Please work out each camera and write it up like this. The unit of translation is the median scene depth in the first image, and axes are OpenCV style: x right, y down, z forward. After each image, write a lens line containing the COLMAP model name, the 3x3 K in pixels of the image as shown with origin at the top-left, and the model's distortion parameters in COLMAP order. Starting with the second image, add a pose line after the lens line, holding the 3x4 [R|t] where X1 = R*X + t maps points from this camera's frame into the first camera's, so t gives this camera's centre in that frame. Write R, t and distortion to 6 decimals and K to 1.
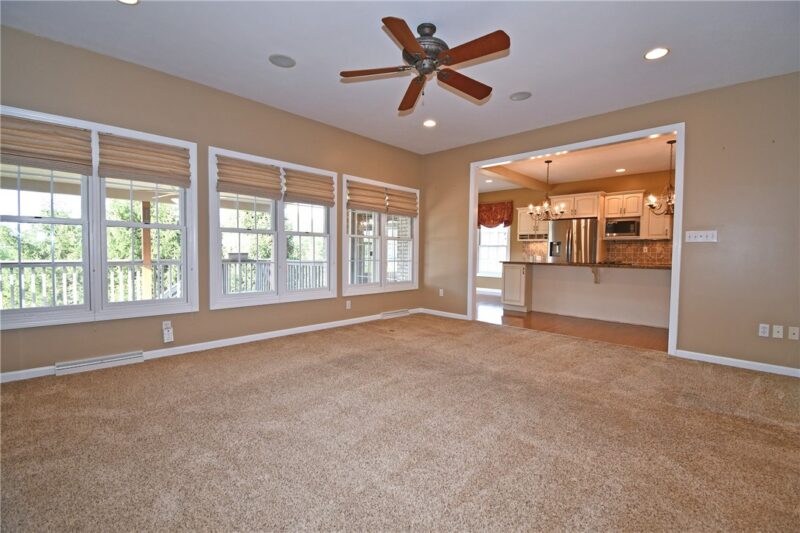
lens RADIAL K [[366.8, 0, 396.8], [0, 366.8, 263.9], [0, 0, 1]] dist [0.030179, -0.022815]
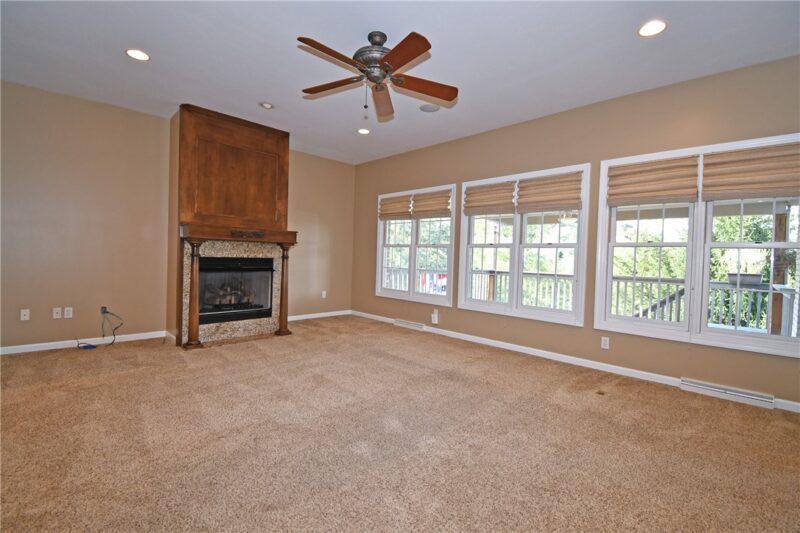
lens RADIAL K [[366.8, 0, 396.8], [0, 366.8, 263.9], [0, 0, 1]] dist [0.030179, -0.022815]
pose [[-0.045975, -0.002199, -0.998940, 0.592686], [-0.069032, 0.997614, 0.000981, -0.012264], [0.996555, 0.069004, -0.046017, 0.622748]]
